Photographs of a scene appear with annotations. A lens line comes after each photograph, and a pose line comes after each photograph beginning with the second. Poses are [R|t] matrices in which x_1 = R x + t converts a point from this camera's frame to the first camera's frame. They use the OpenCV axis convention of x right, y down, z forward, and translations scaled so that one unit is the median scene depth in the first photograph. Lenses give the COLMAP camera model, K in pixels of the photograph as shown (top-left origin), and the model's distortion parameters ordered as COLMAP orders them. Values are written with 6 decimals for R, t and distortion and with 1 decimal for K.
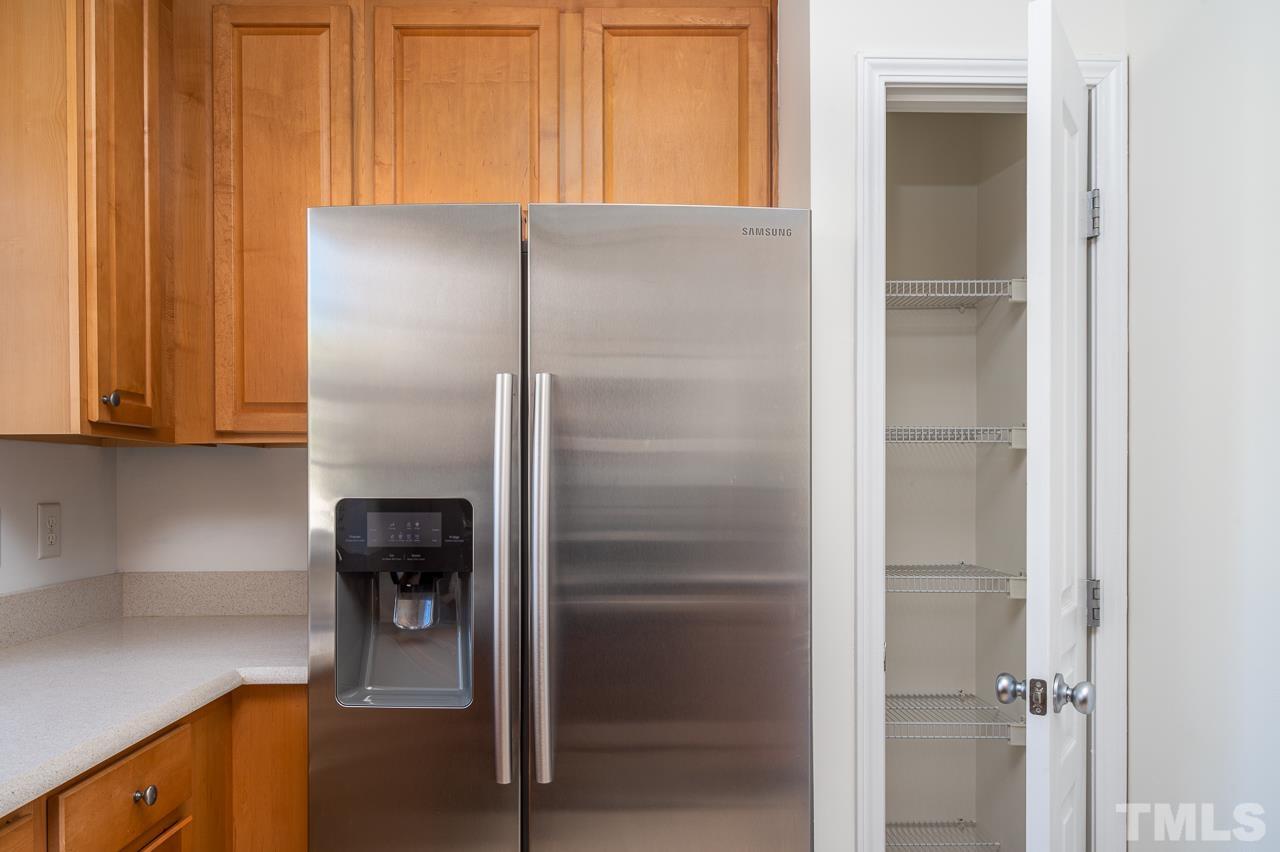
lens RADIAL K [[897.8, 0, 638.0], [0, 897.8, 498.9], [0, 0, 1]] dist [0.002786, 0.000327]
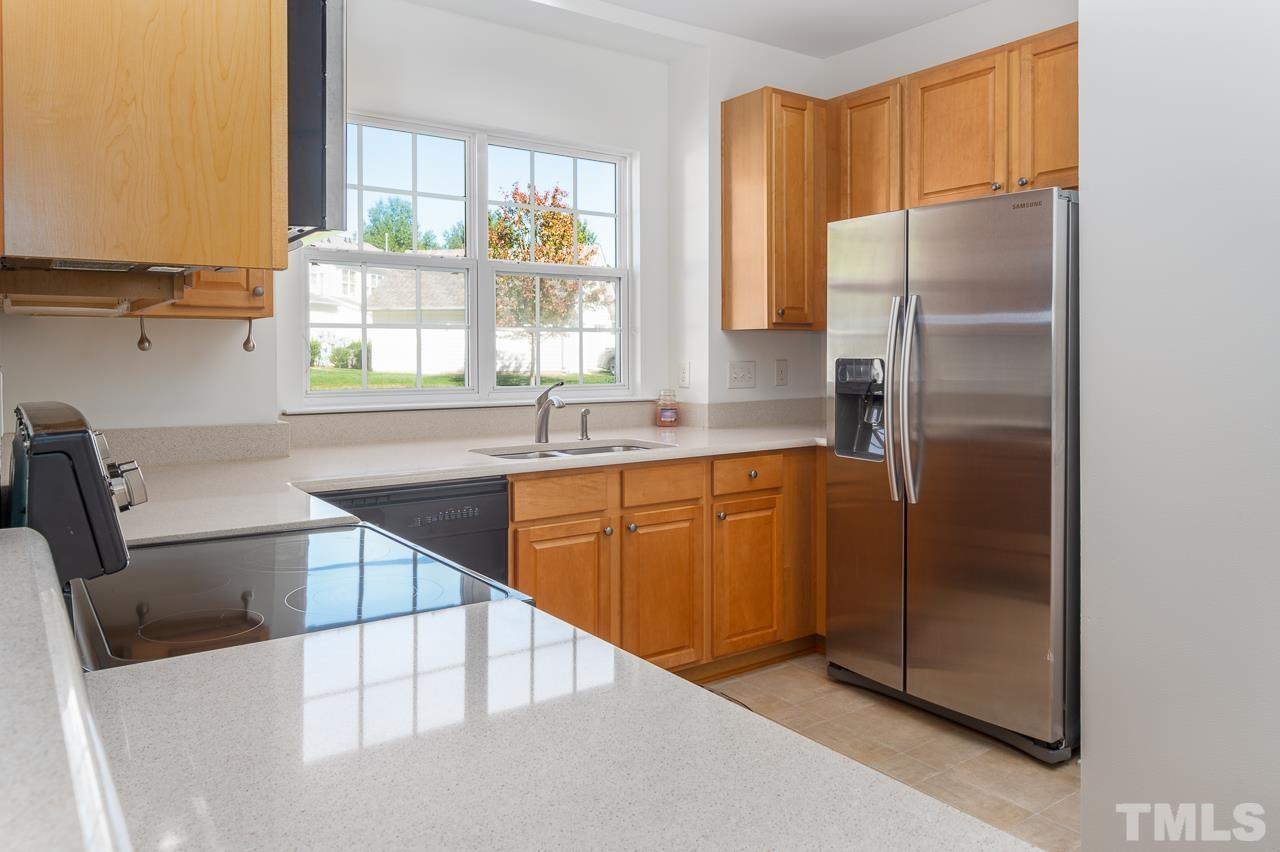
lens RADIAL K [[901.6, 0, 640.0], [0, 901.6, 426.0], [0, 0, 1]] dist [0.019522, -0.000895]
pose [[0.575685, 0.069315, -0.814728, 1.020565], [-0.011473, 0.996987, 0.076713, 0.001505], [0.817591, -0.034815, 0.574746, -0.549887]]
